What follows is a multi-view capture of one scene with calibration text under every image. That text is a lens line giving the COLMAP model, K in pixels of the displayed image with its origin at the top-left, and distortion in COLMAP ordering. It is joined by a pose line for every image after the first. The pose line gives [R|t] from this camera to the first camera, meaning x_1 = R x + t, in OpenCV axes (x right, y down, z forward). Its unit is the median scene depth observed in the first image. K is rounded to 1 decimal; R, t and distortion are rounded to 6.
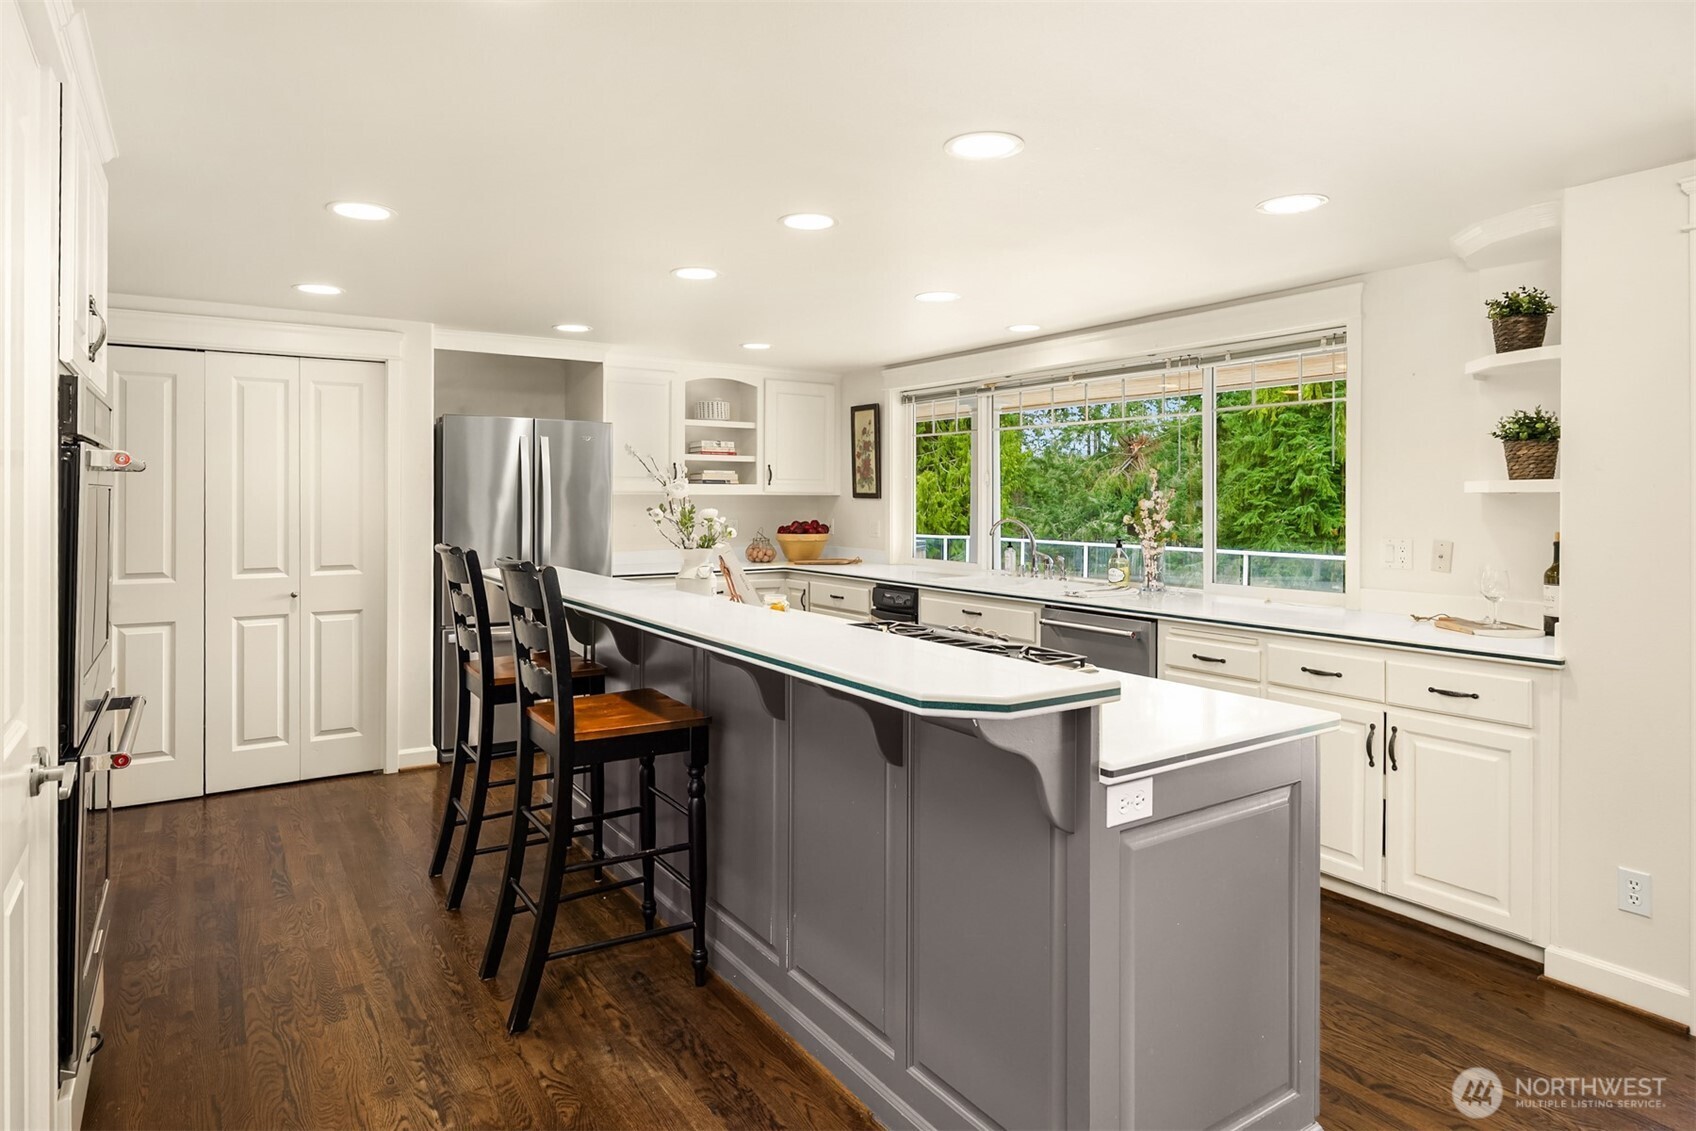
lens RADIAL K [[971.3, 0, 851.0], [0, 971.3, 496.7], [0, 0, 1]] dist [0.003079, 0.000234]
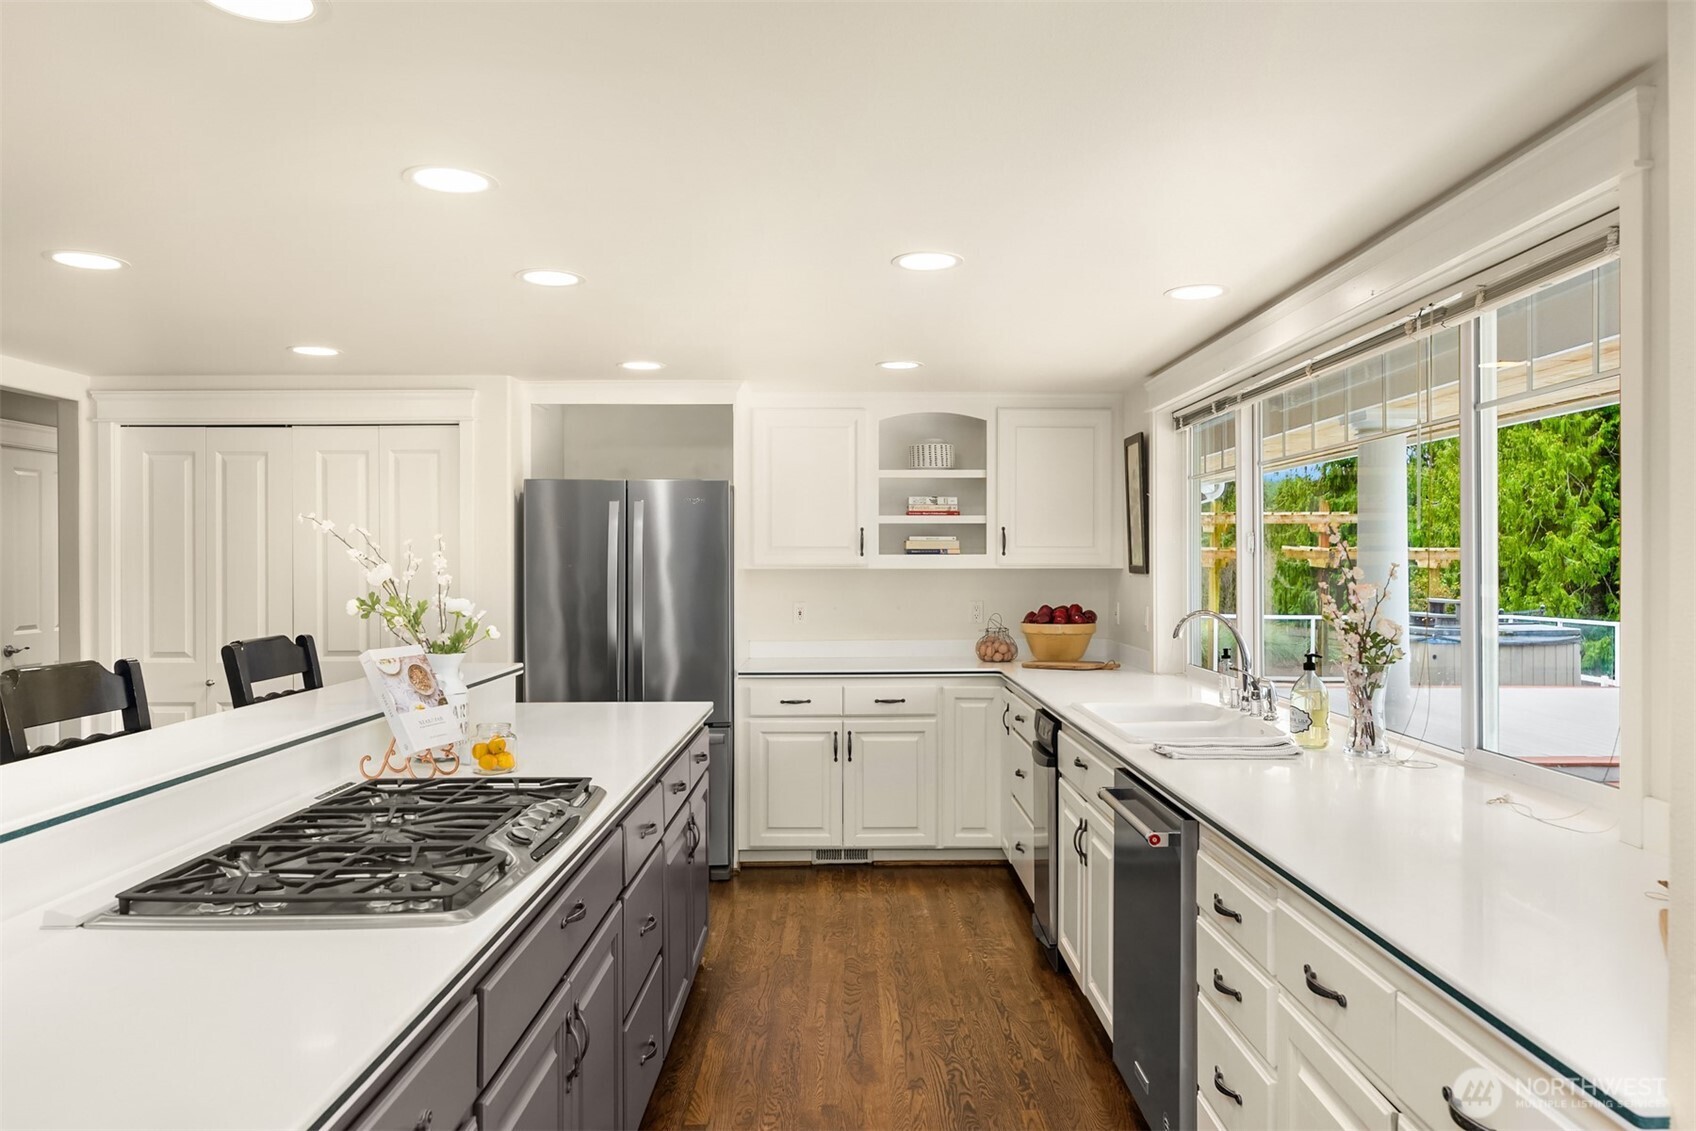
lens RADIAL K [[1162.3, 0, 856.3], [0, 1162.3, 562.6], [0, 0, 1]] dist [-0.001894, 0.000289]
pose [[0.834646, -0.003482, -0.550776, 0.302838], [0.002902, 0.999994, -0.001924, -0.005184], [0.550779, 0.000008, 0.834651, 0.222990]]
